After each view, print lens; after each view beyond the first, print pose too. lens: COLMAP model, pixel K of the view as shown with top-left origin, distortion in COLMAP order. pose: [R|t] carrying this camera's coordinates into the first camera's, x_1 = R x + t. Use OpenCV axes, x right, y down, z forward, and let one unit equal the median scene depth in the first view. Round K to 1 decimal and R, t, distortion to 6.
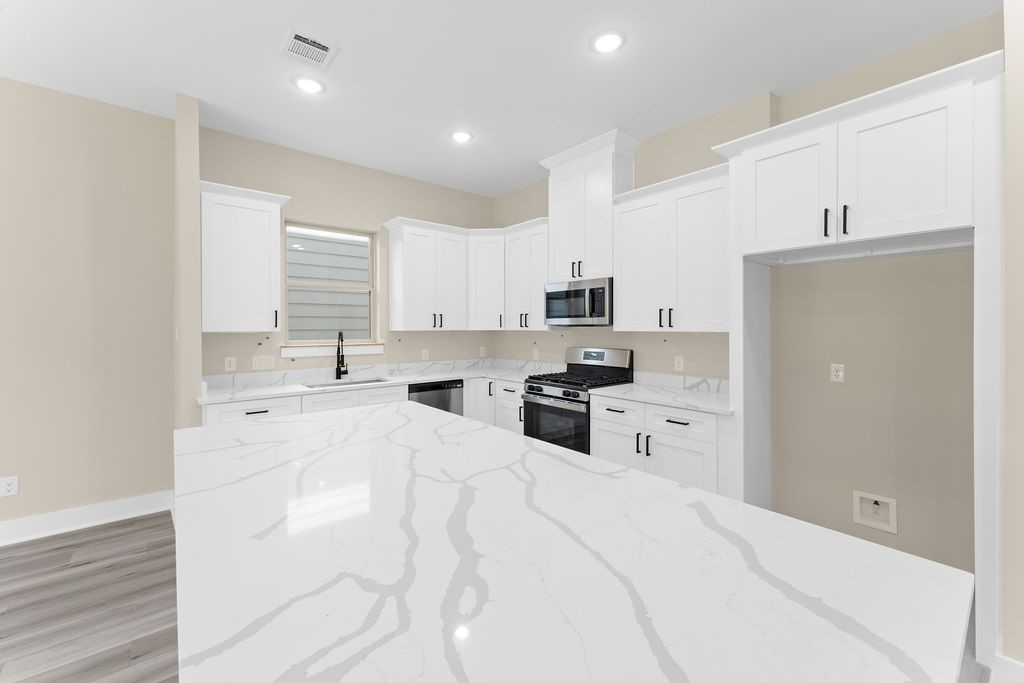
lens RADIAL K [[415.9, 0, 511.1], [0, 415.9, 326.7], [0, 0, 1]] dist [0.002179, 0.000058]
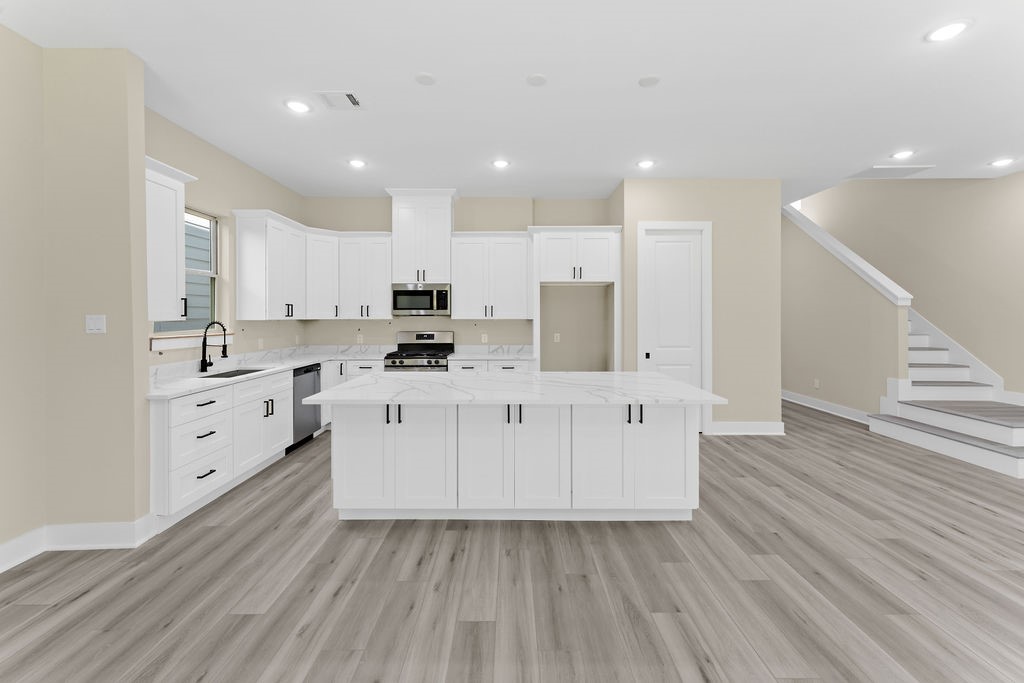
lens RADIAL K [[424.4, 0, 512.3], [0, 424.4, 313.5], [0, 0, 1]] dist [0.000806, 0.000192]
pose [[0.632638, 0.006492, 0.774420, -0.774090], [-0.000377, 0.999967, -0.008075, 0.002582], [-0.774447, 0.004817, 0.632620, -0.153699]]
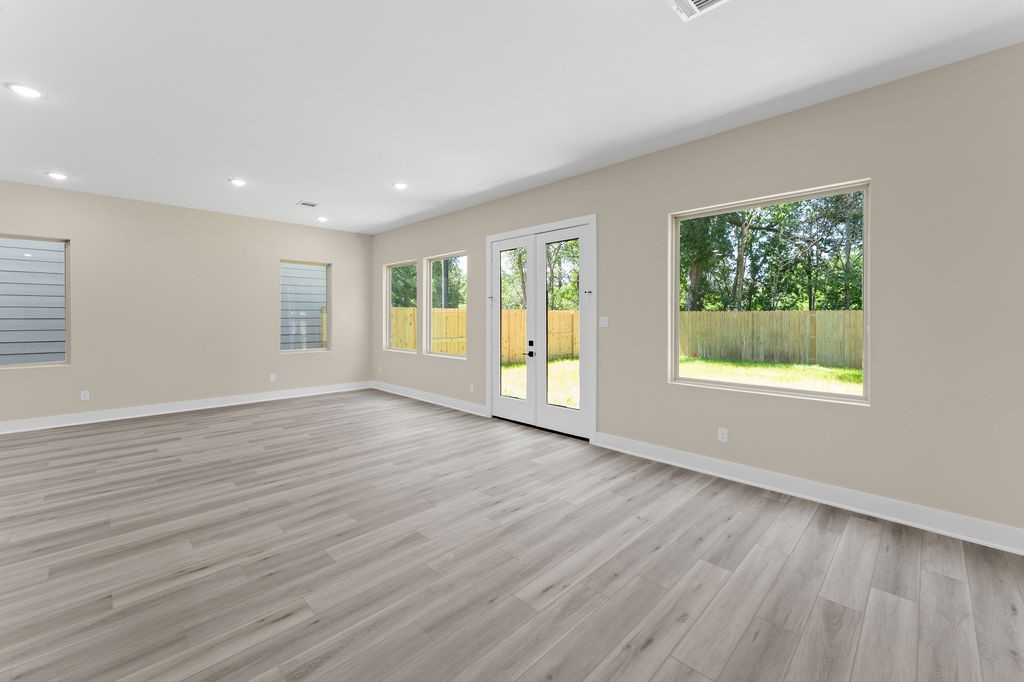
lens RADIAL K [[415.9, 0, 511.1], [0, 415.9, 326.2], [0, 0, 1]] dist [0.002179, 0.000058]
pose [[-0.994625, 0.005867, -0.103375, -0.695216], [0.003455, 0.999718, 0.023492, 0.004891], [0.103484, 0.023008, -0.994365, 0.644671]]
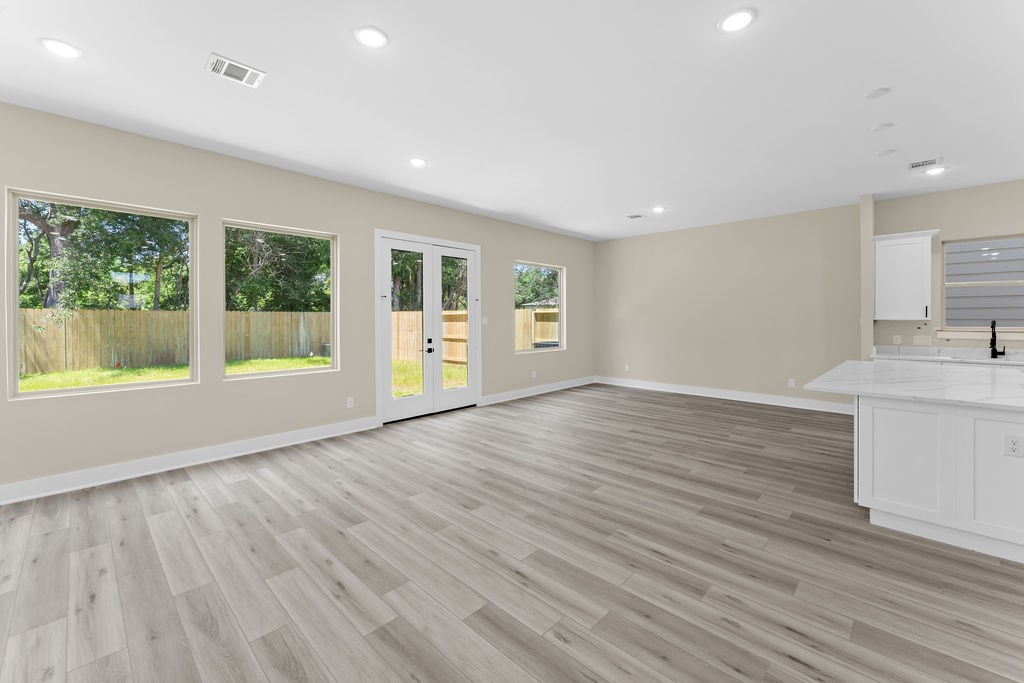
lens RADIAL K [[415.9, 0, 511.1], [0, 415.9, 326.7], [0, 0, 1]] dist [0.002179, 0.000058]
pose [[0.122303, 0.027131, -0.992122, 0.729800], [-0.001785, 0.999631, 0.027117, -0.001250], [0.992491, -0.001545, 0.122306, -0.665202]]
